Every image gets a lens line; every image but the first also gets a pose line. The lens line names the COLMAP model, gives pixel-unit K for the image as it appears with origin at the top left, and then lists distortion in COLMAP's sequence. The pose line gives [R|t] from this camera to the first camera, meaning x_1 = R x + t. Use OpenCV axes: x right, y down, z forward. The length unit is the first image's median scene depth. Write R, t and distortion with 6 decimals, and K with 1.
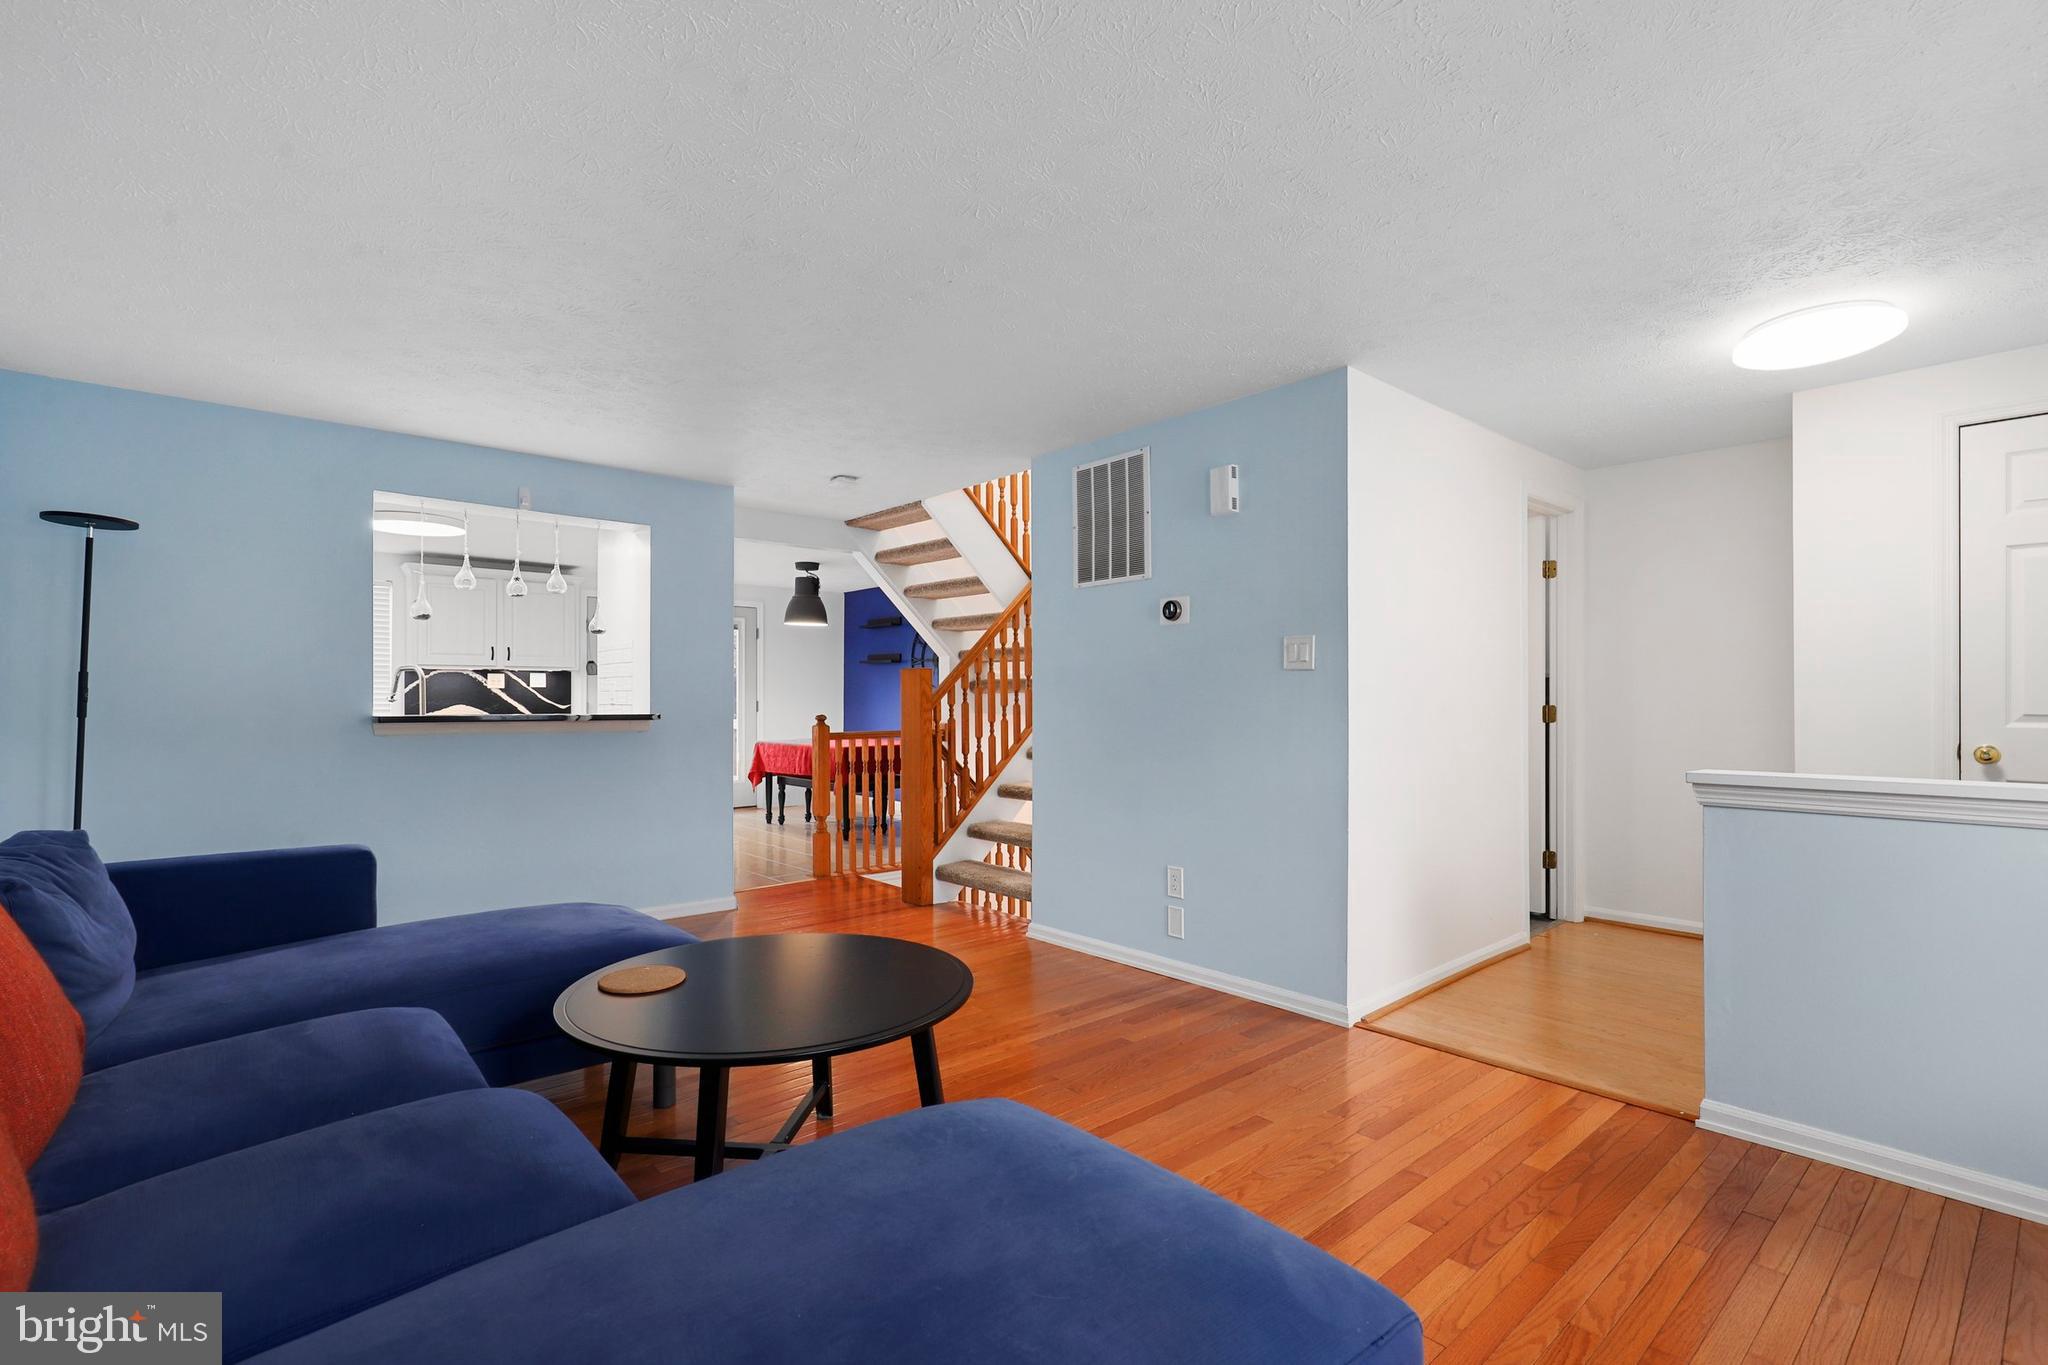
lens RADIAL K [[947.8, 0, 1030.3], [0, 947.8, 674.6], [0, 0, 1]] dist [-0.000003, 0.000023]
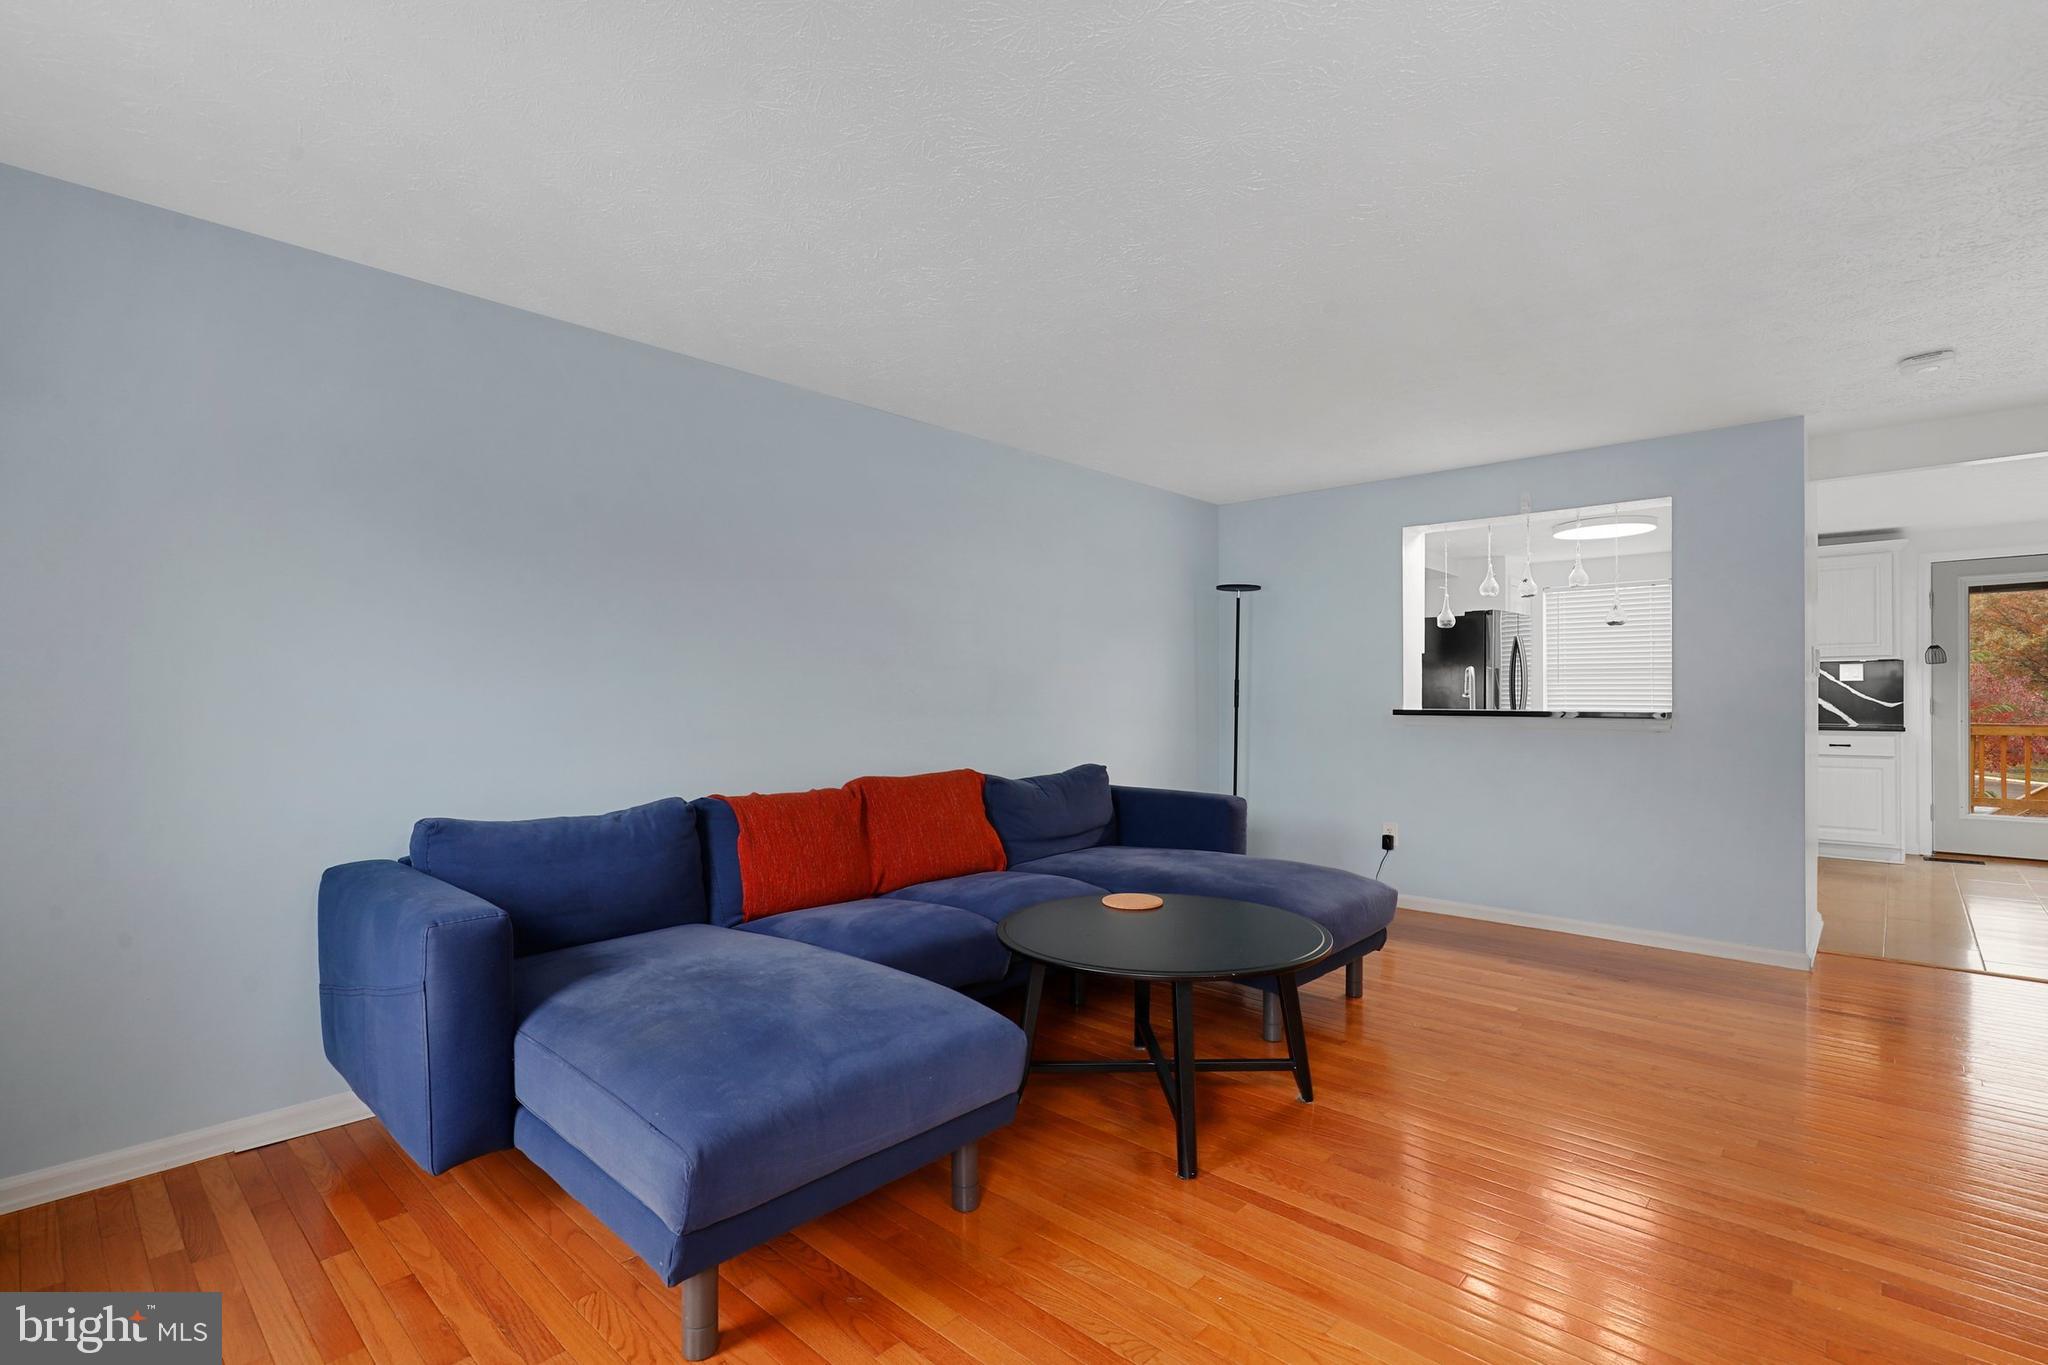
lens RADIAL K [[947.8, 0, 1030.3], [0, 947.8, 674.6], [0, 0, 1]] dist [-0.000003, 0.000023]
pose [[0.092785, -0.023434, -0.995410, 0.476129], [0.027074, 0.999413, -0.021004, 0.010818], [0.995318, -0.025001, 0.093365, 0.377602]]
